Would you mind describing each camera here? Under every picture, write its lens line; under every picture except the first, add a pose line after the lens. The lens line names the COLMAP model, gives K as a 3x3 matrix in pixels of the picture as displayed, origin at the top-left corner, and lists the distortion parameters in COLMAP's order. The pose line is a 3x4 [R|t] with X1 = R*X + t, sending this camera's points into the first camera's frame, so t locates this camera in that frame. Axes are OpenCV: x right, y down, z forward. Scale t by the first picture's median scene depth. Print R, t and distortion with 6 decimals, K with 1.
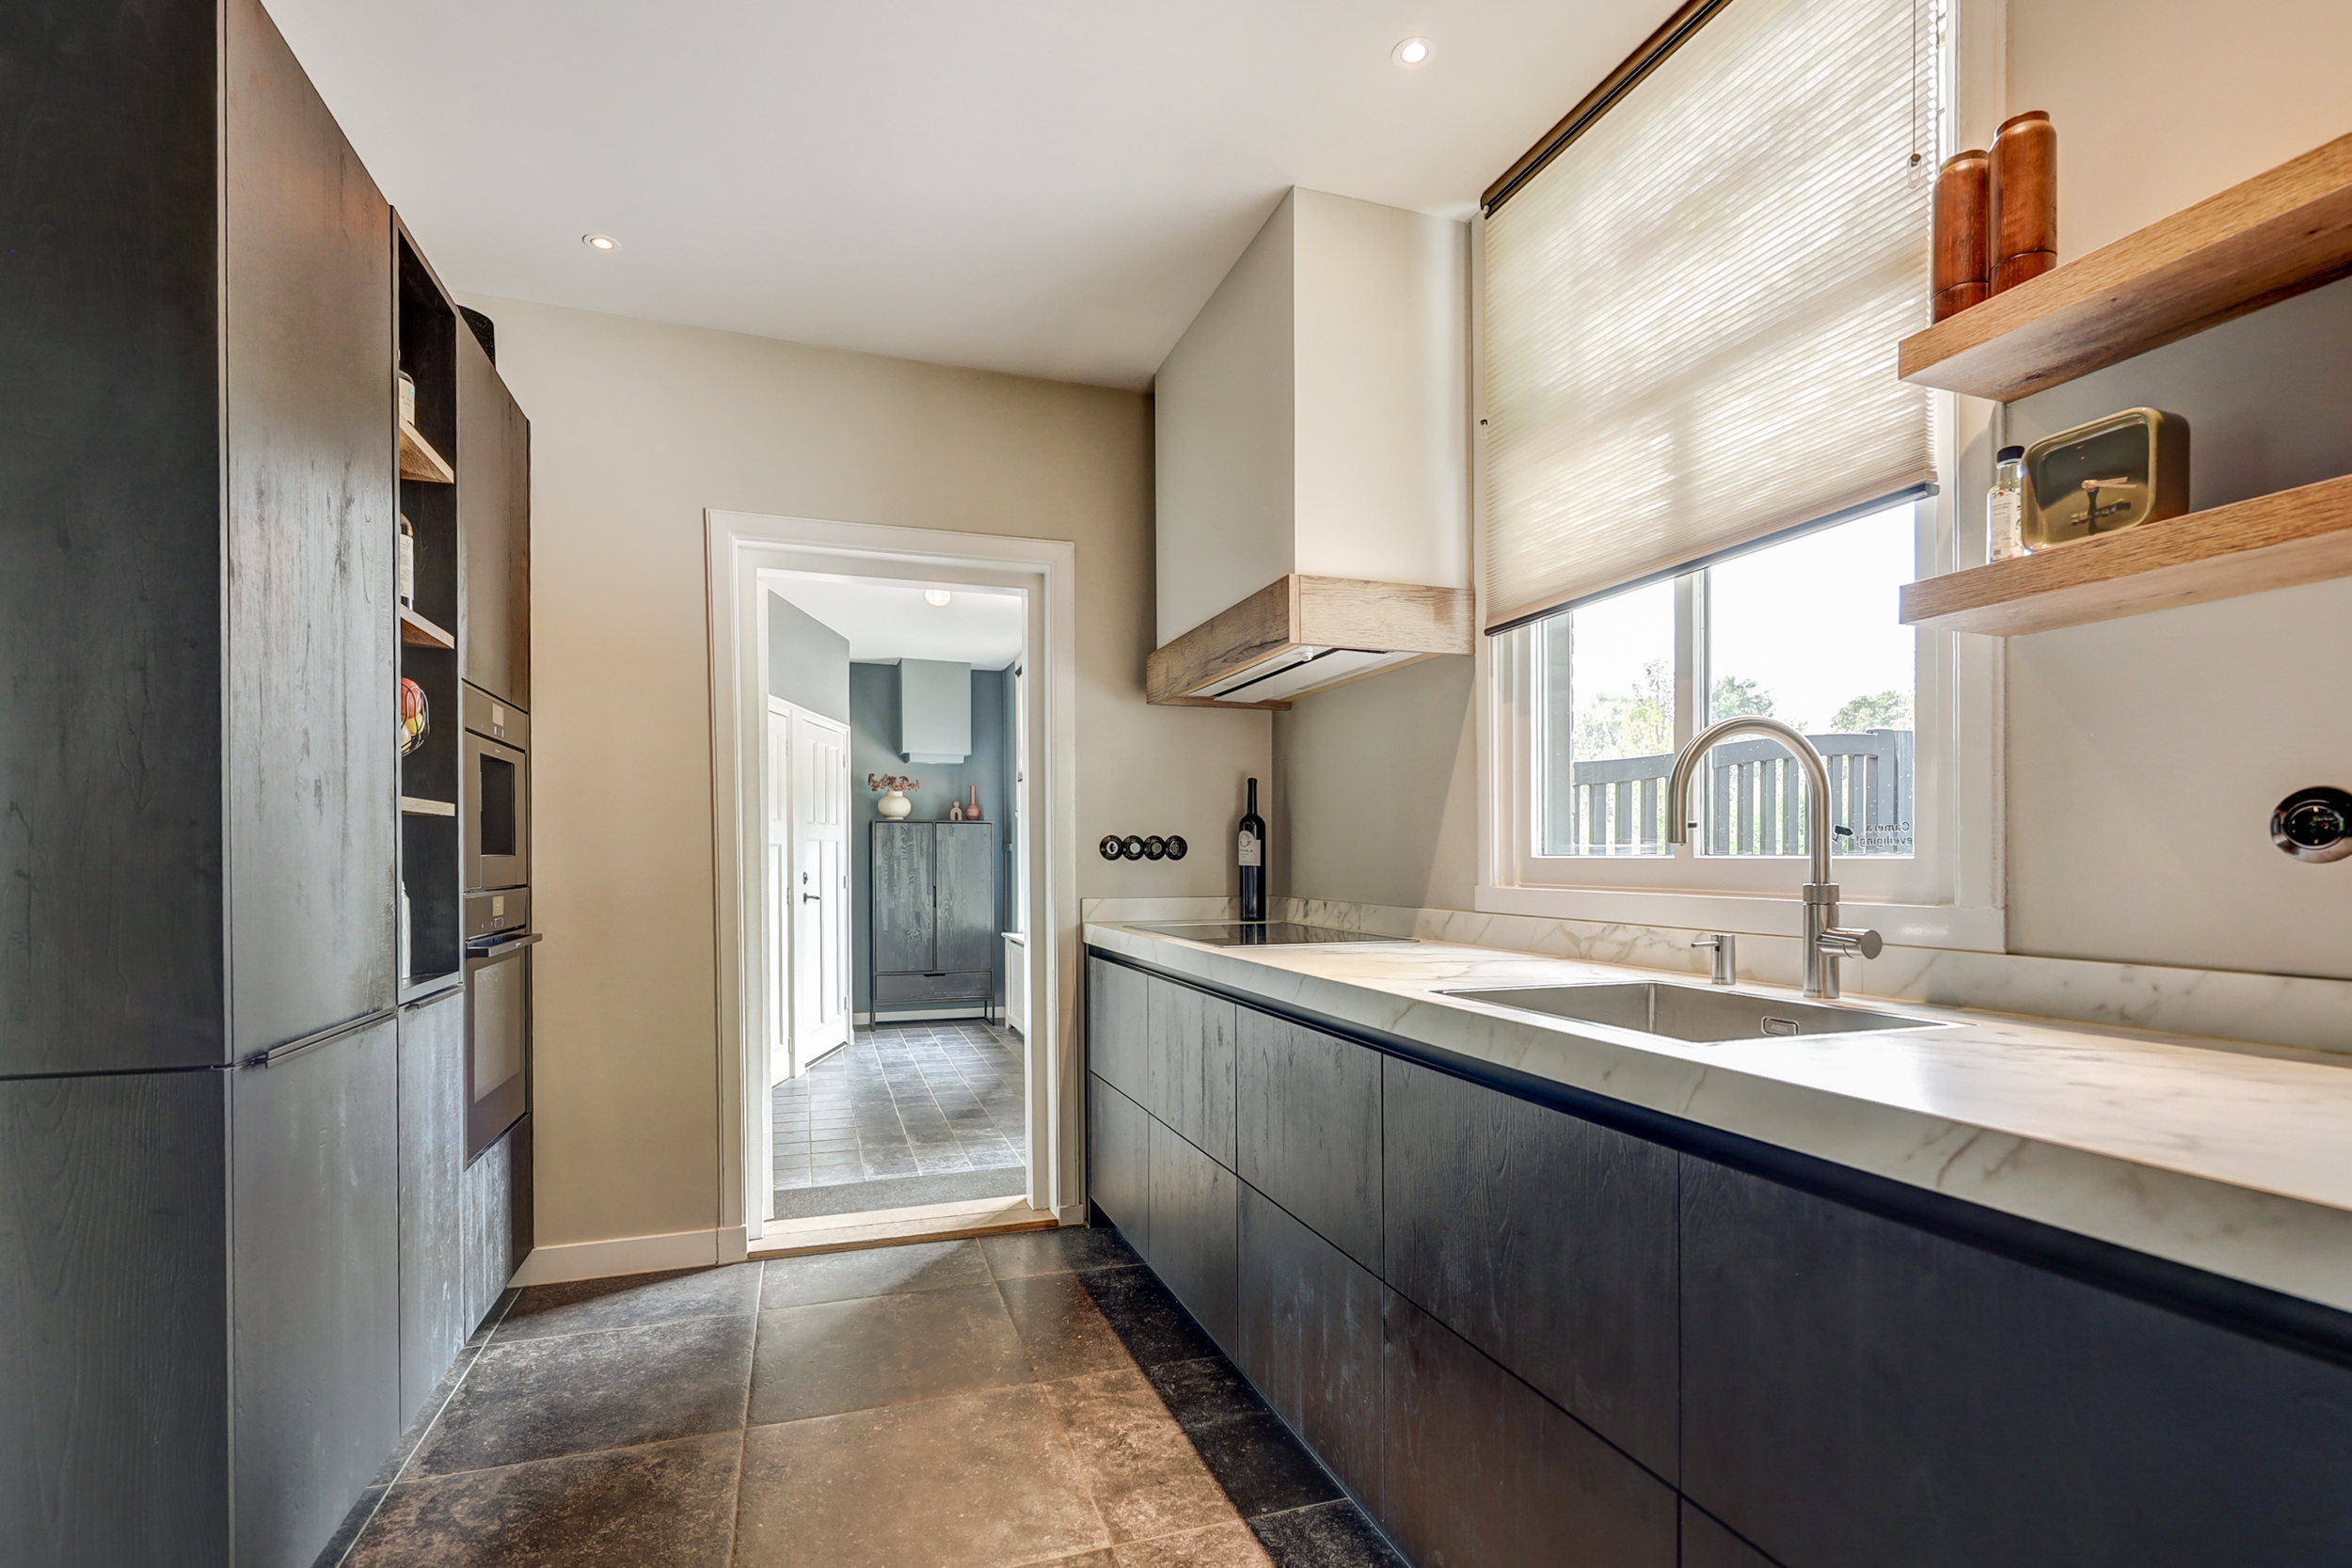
lens RADIAL K [[1107.1, 0, 1176.3], [0, 1107.1, 868.5], [0, 0, 1]] dist [0.000645, 0.000226]
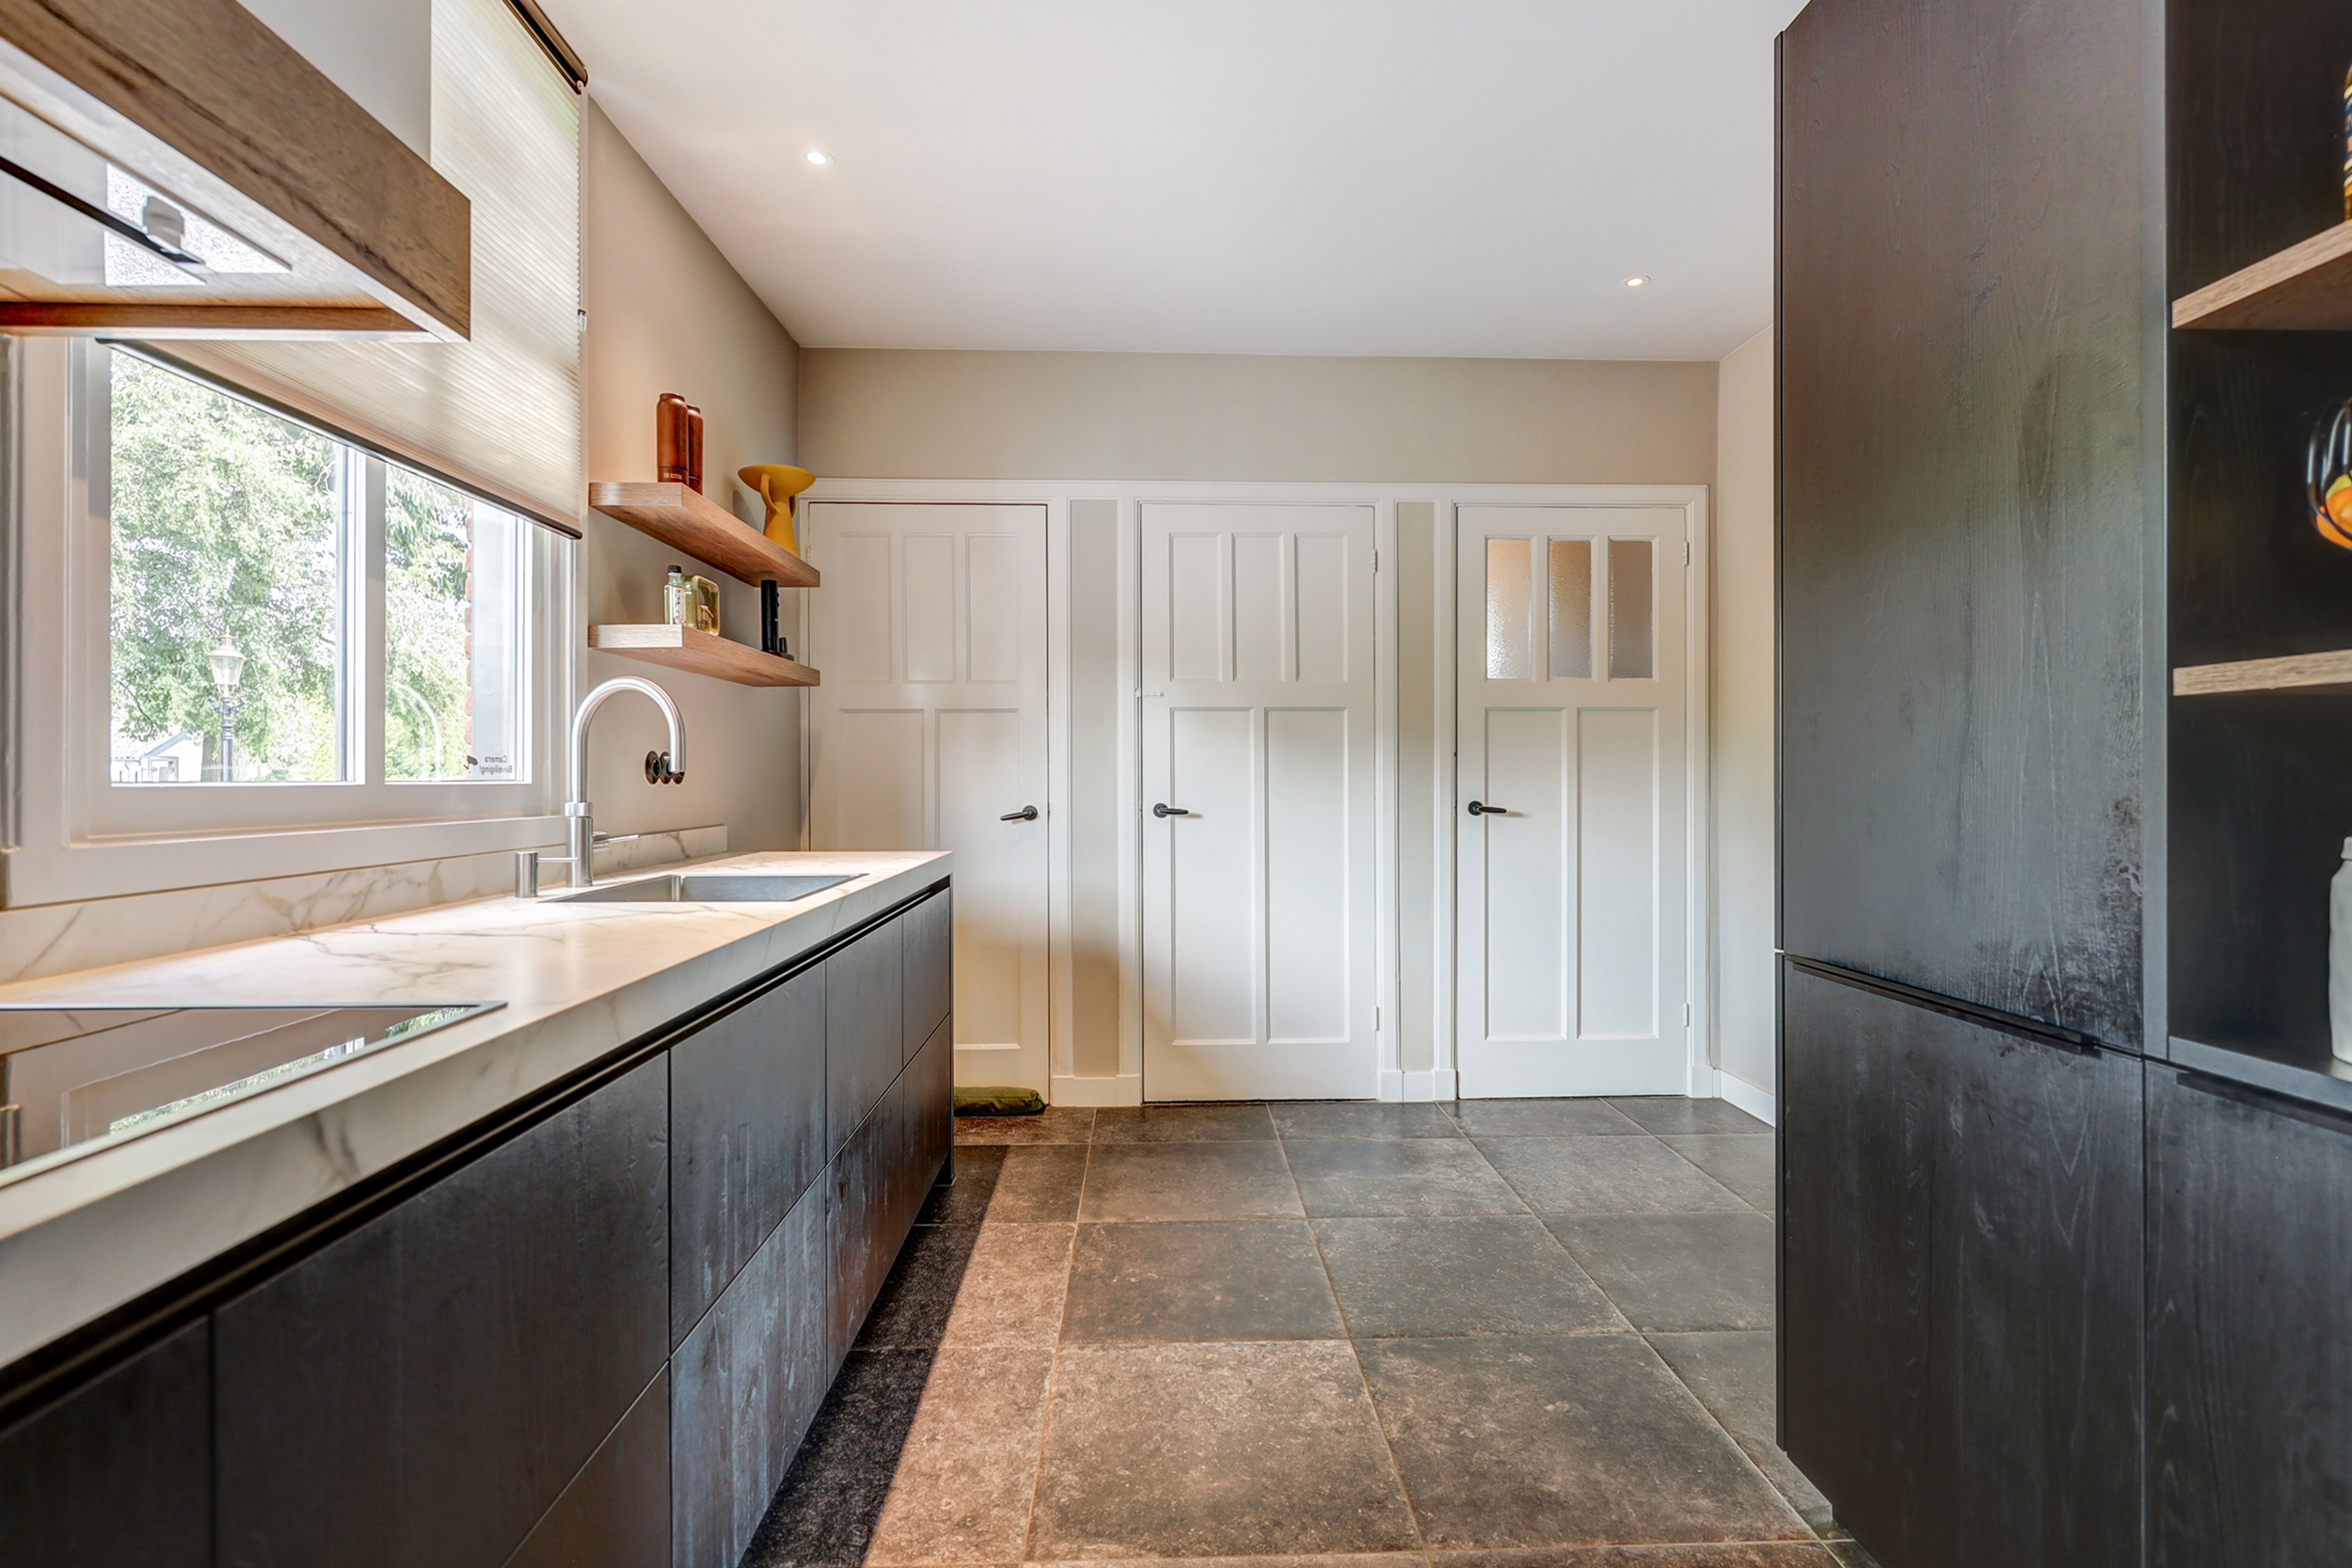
lens RADIAL K [[1061.2, 0, 1179.1], [0, 1061.2, 769.9], [0, 0, 1]] dist [-0.000274, -0.000007]
pose [[-0.956159, 0.003075, 0.292831, -0.282713], [0.004336, 0.999984, 0.003657, -0.015418], [-0.292815, 0.004767, -0.956157, 1.170235]]
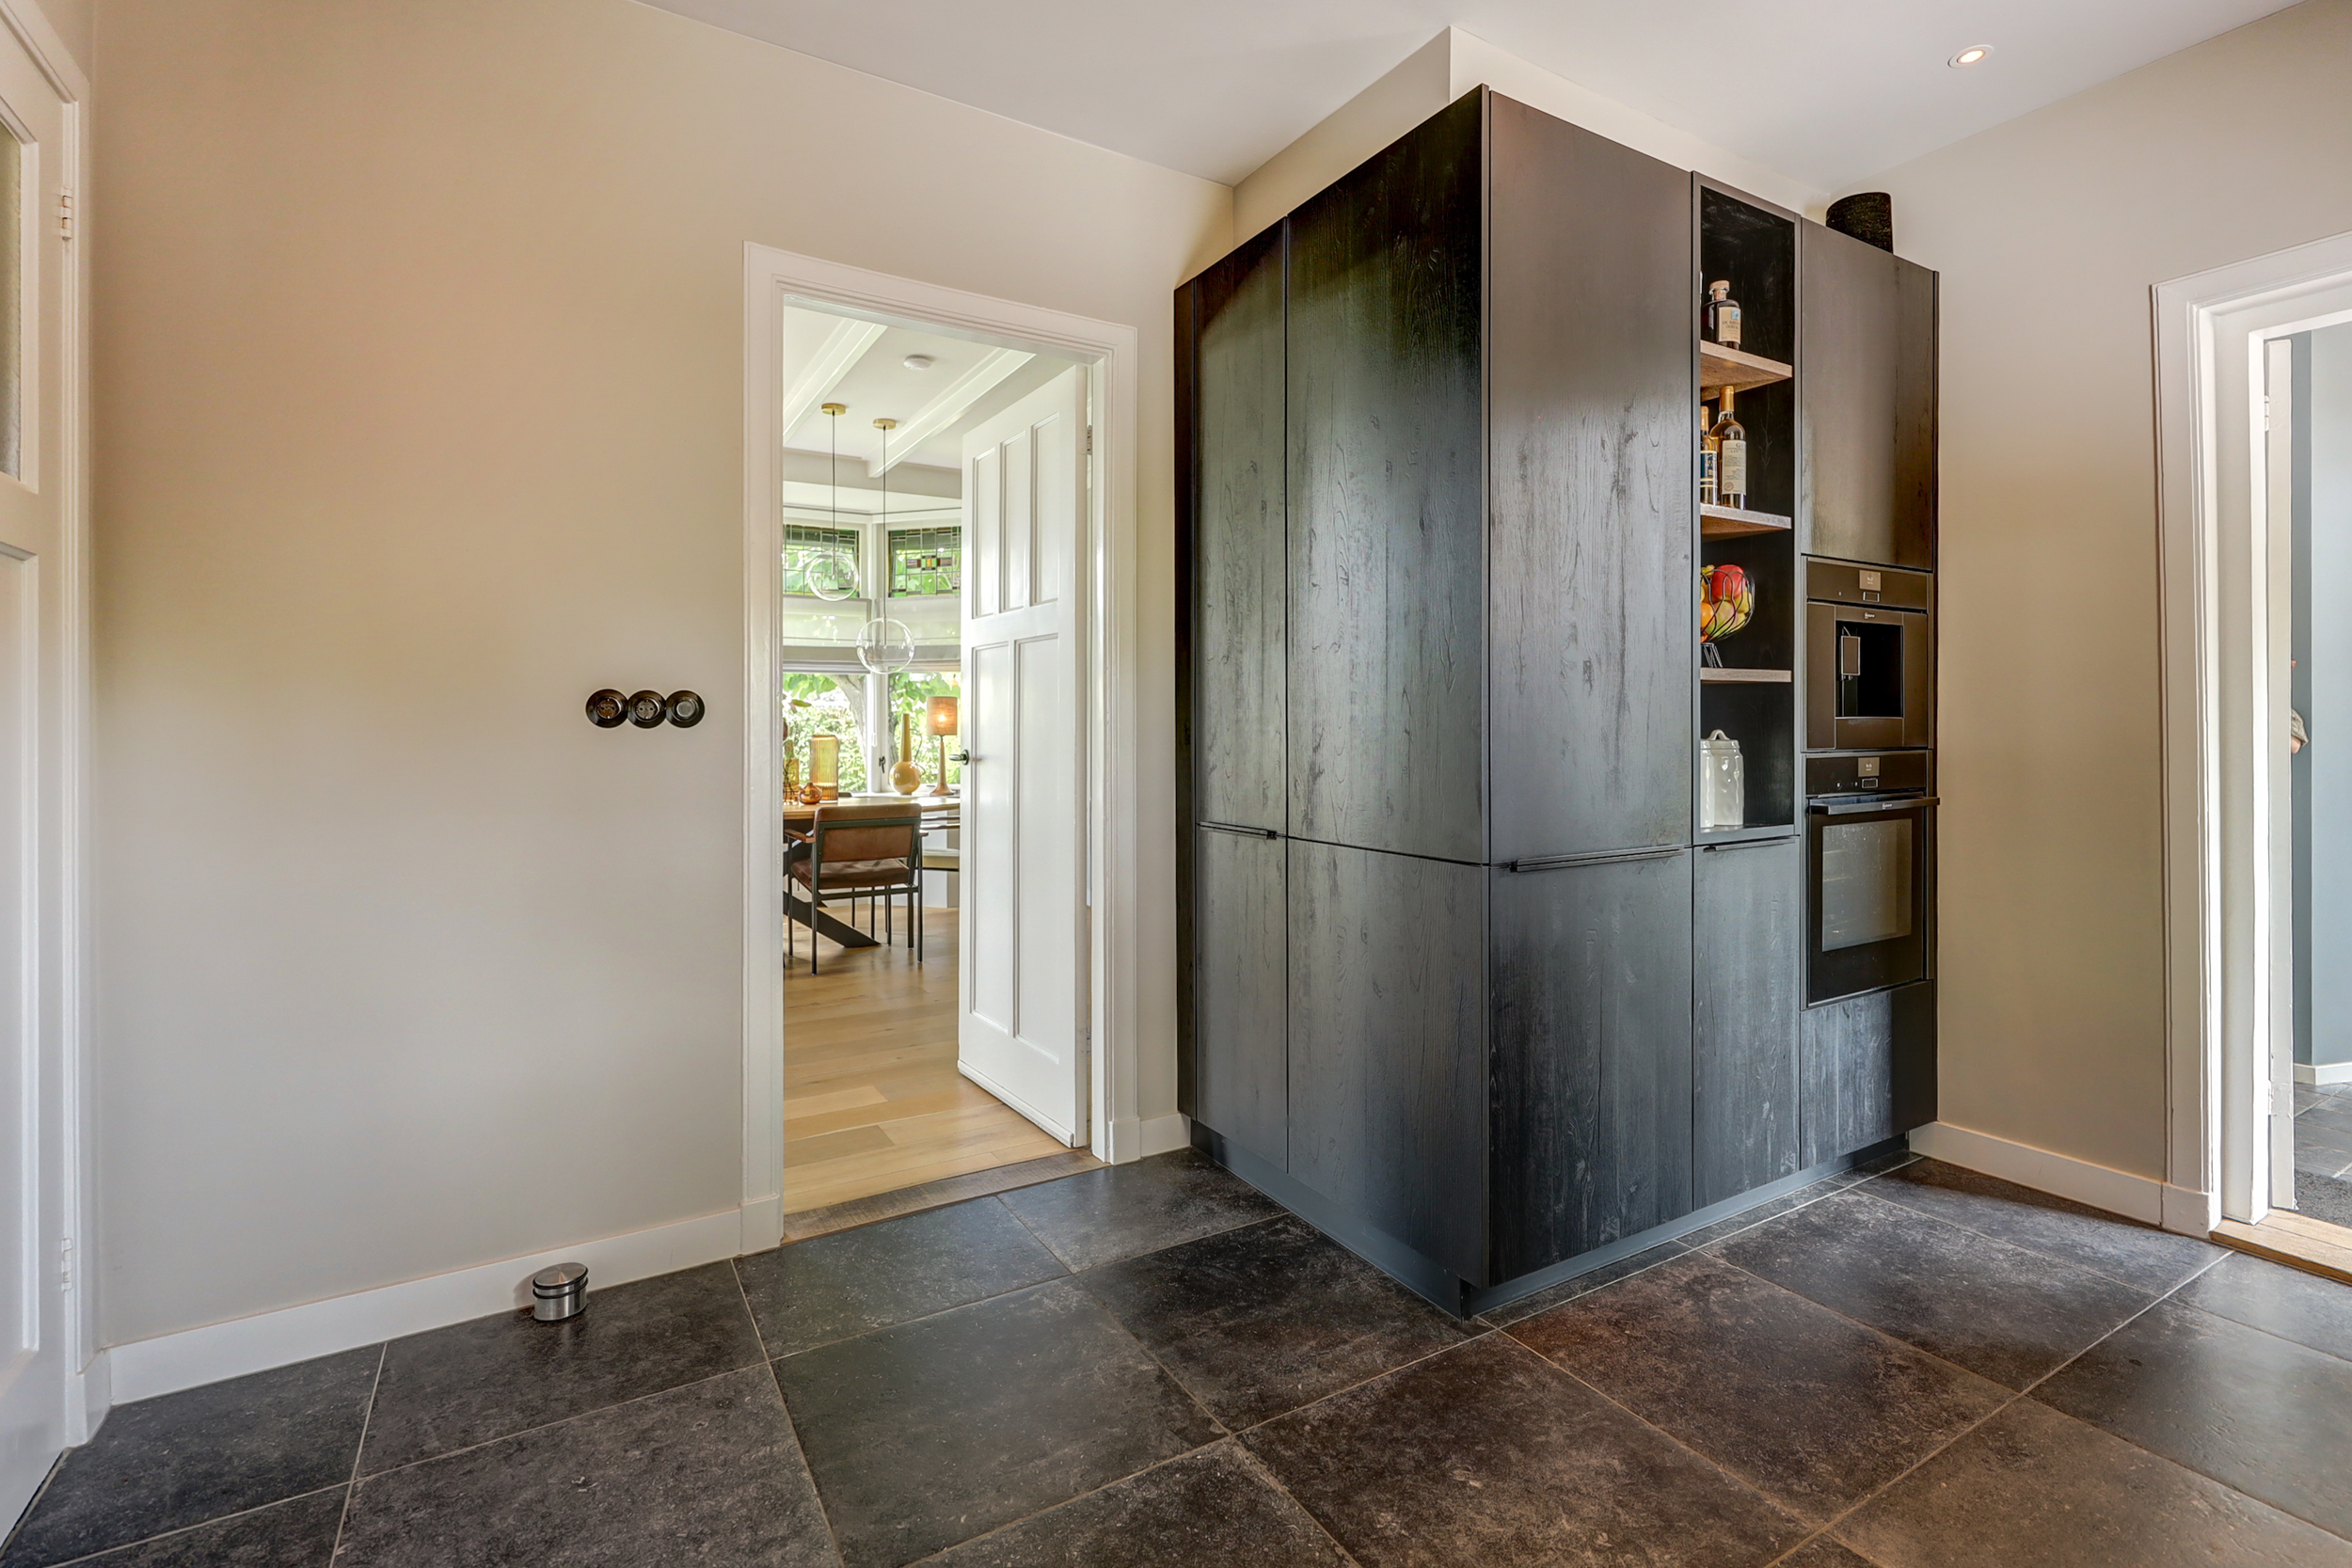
lens RADIAL K [[1087.9, 0, 1186.8], [0, 1087.9, 732.3], [0, 0, 1]] dist [-0.001349, -0.000144]
pose [[0.209851, 0.004559, -0.977723, 0.225948], [-0.005001, 0.999981, 0.003590, 0.001033], [0.977721, 0.004136, 0.209870, 0.161322]]
